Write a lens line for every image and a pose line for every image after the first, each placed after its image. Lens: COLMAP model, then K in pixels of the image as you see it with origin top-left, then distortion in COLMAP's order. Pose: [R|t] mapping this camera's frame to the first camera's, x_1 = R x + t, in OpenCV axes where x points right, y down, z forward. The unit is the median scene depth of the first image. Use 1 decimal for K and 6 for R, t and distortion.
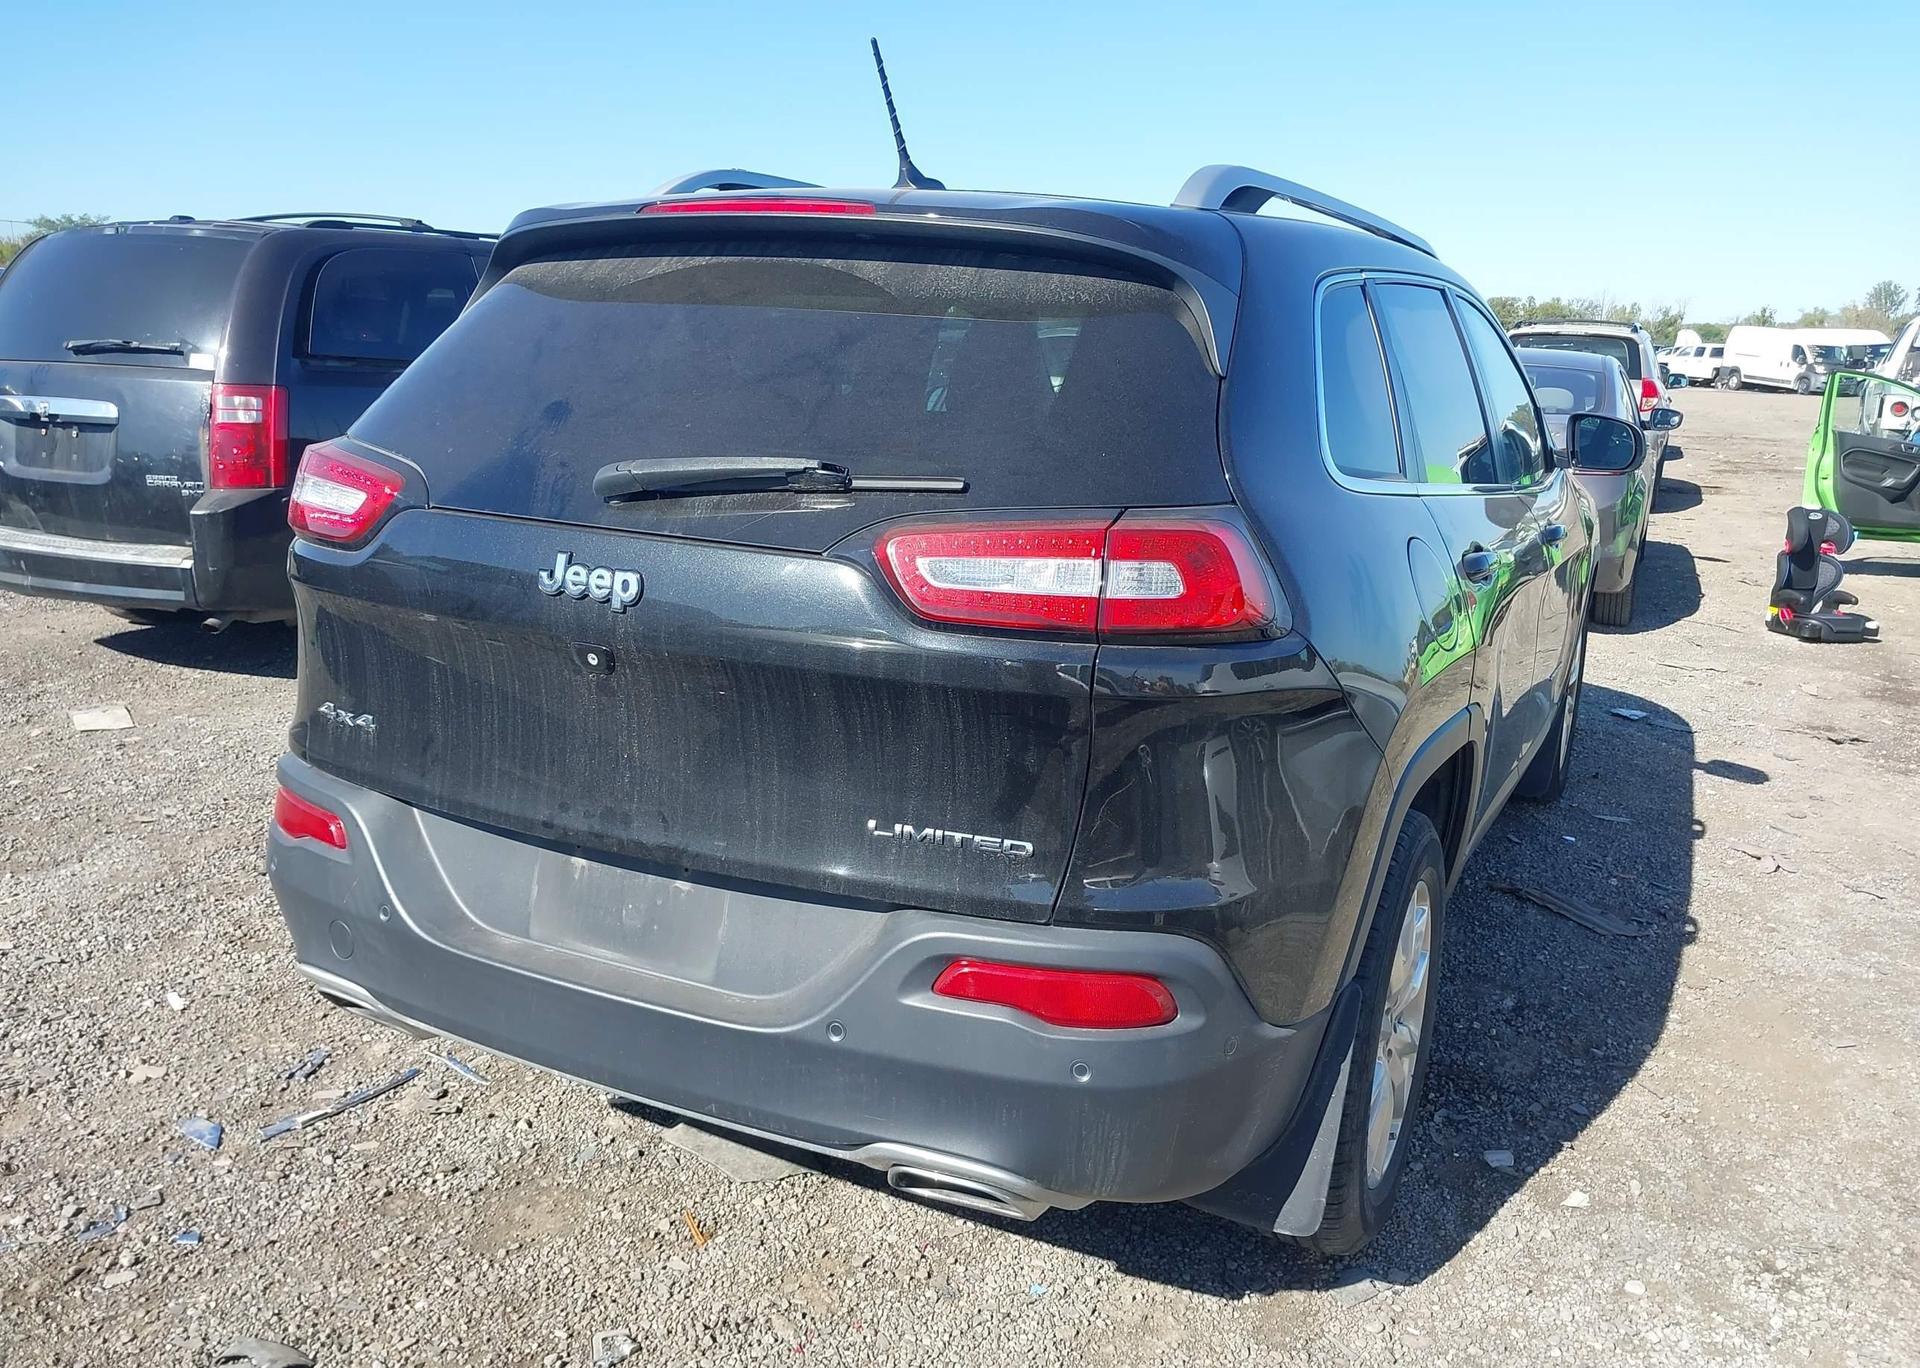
lens RADIAL K [[1720.6, 0, 952.2], [0, 1720.6, 725.1], [0, 0, 1]] dist [0.138585, -0.269201]
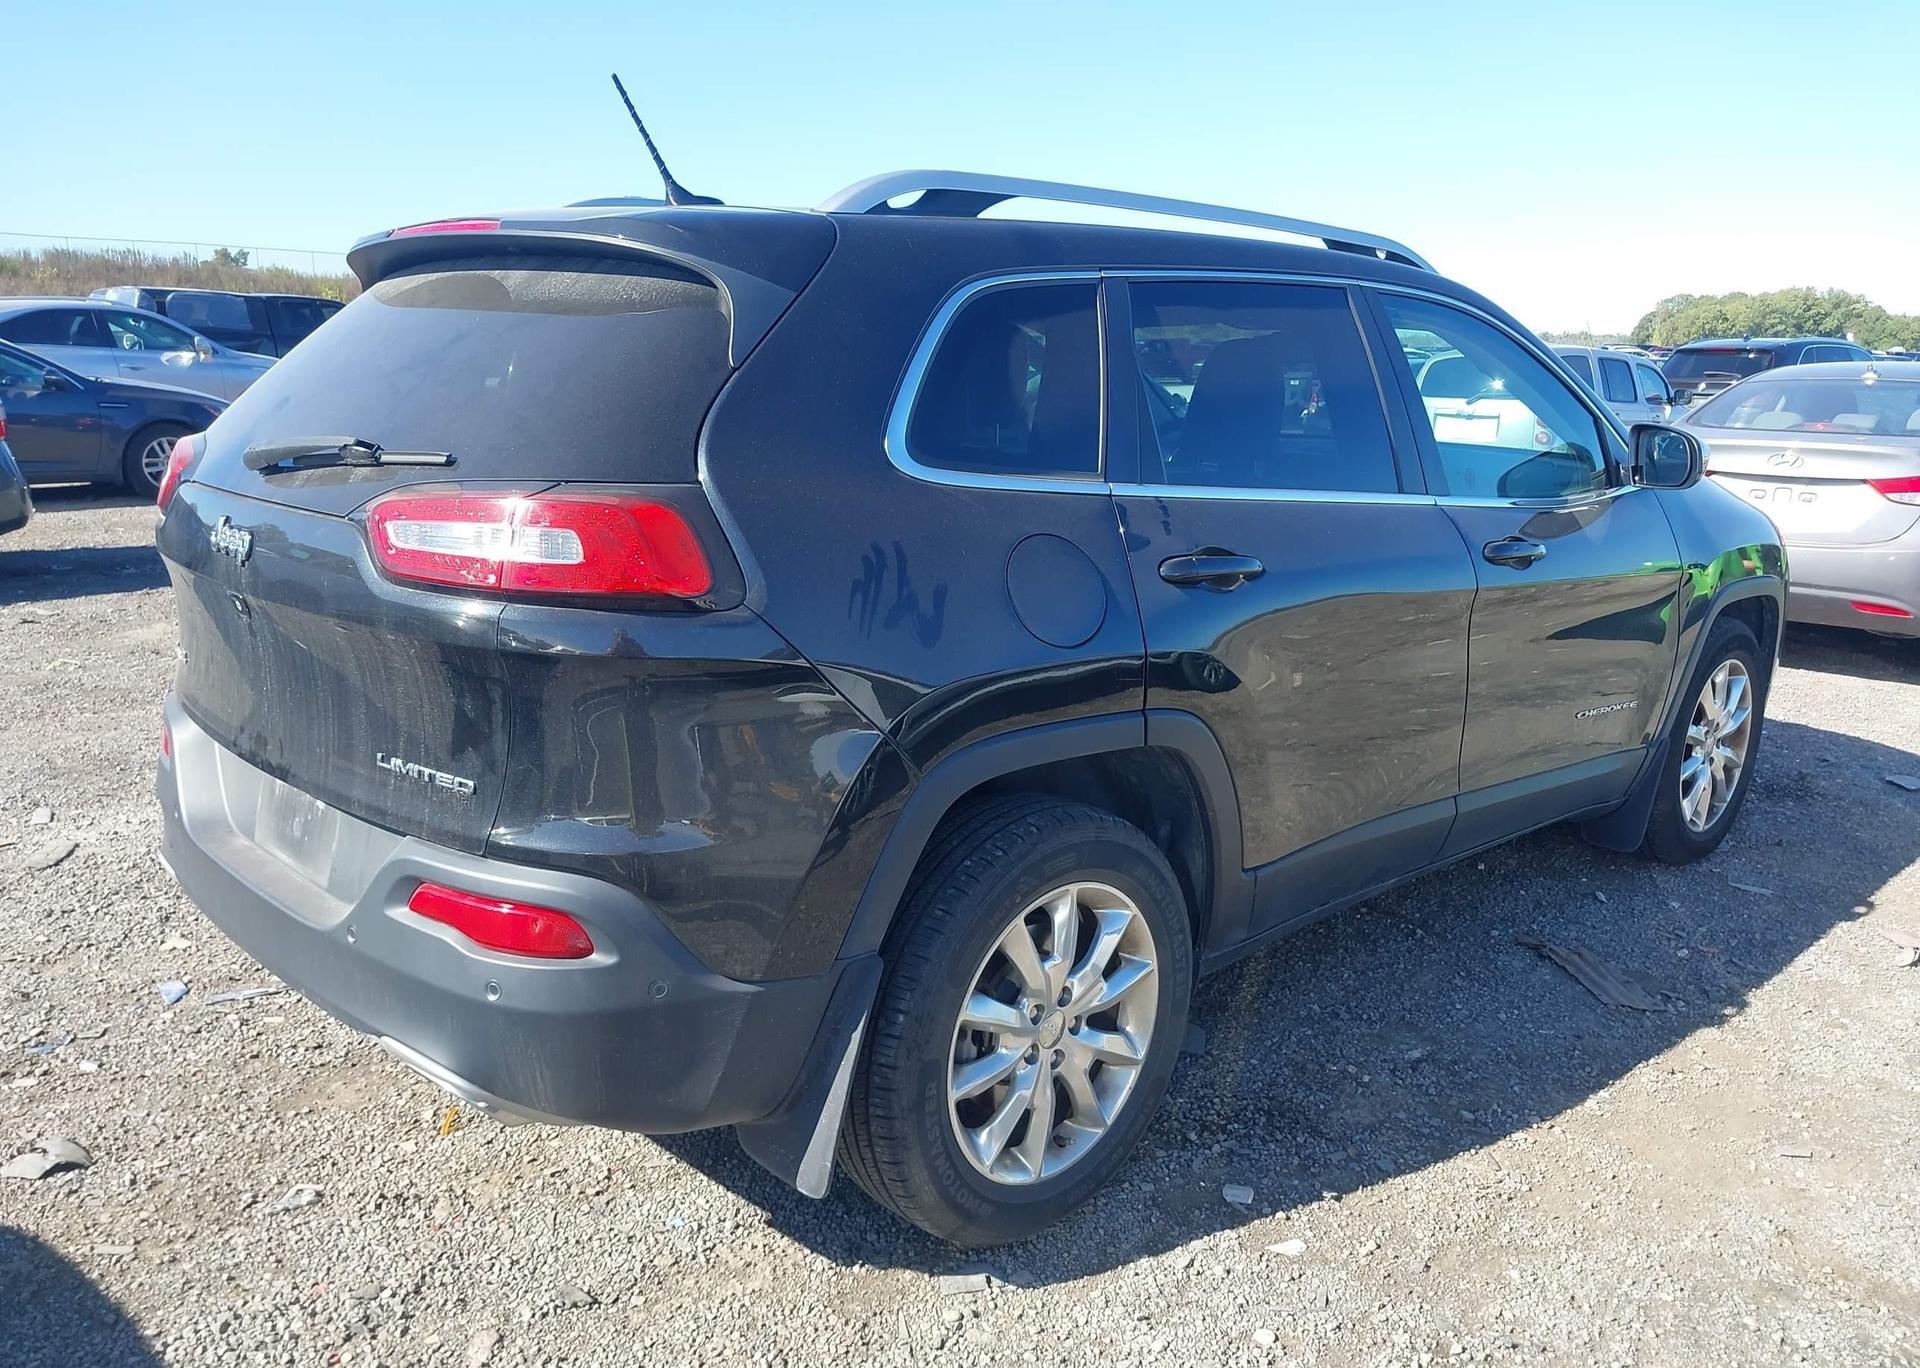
lens RADIAL K [[1720.6, 0, 952.2], [0, 1720.6, 725.1], [0, 0, 1]] dist [0.138585, -0.269201]
pose [[0.919810, 0.064543, -0.387020, 0.634951], [-0.073367, 0.997272, -0.008053, 0.015558], [0.385445, 0.035802, 0.922036, 0.071416]]
